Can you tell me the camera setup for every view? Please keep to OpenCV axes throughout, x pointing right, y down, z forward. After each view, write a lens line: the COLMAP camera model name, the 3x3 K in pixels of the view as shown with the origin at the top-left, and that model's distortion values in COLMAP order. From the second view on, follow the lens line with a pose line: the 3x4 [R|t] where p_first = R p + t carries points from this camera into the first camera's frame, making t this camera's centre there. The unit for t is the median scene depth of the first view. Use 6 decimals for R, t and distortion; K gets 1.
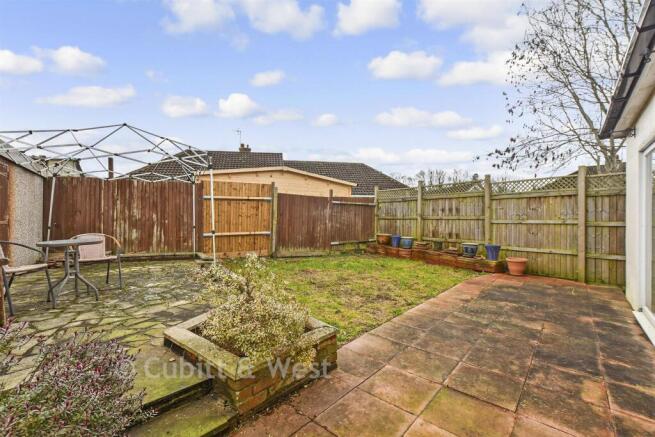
lens RADIAL K [[288.8, 0, 326.1], [0, 288.8, 218.8], [0, 0, 1]] dist [-0.016935, 0.002249]
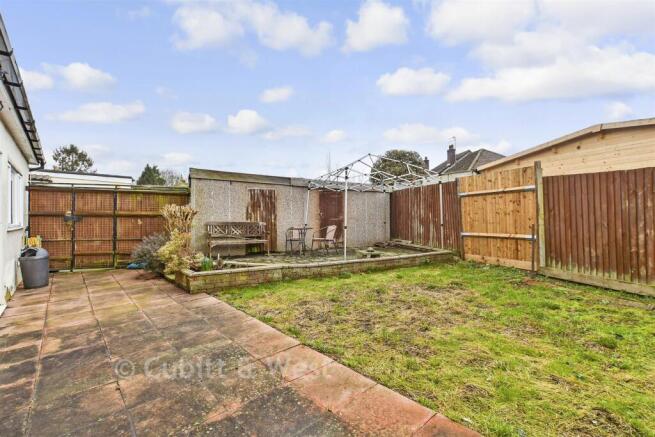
lens RADIAL K [[288.8, 0, 329.4], [0, 288.8, 214.3], [0, 0, 1]] dist [-0.016935, 0.002249]
pose [[-0.105119, -0.013868, -0.994363, 0.621112], [0.003697, 0.999890, -0.014336, 0.003116], [0.994453, -0.005183, -0.105056, 0.708780]]
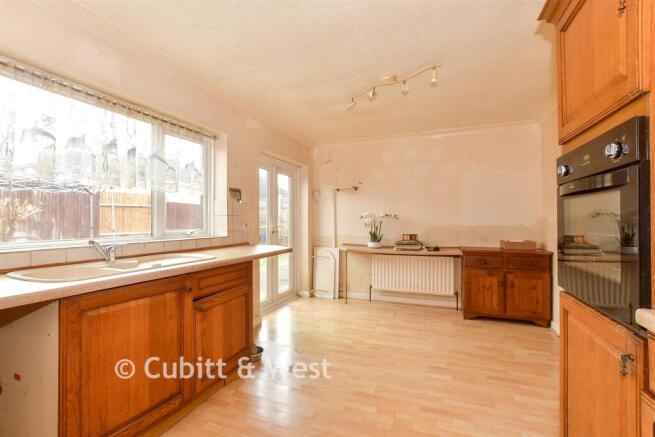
lens RADIAL K [[288.8, 0, 331.0], [0, 288.8, 222.4], [0, 0, 1]] dist [-0.016935, 0.002249]
pose [[0.936993, -0.006097, 0.349296, 0.087260], [0.009073, 0.999935, -0.006884, 0.021377], [-0.349232, 0.009620, 0.936987, -0.550924]]
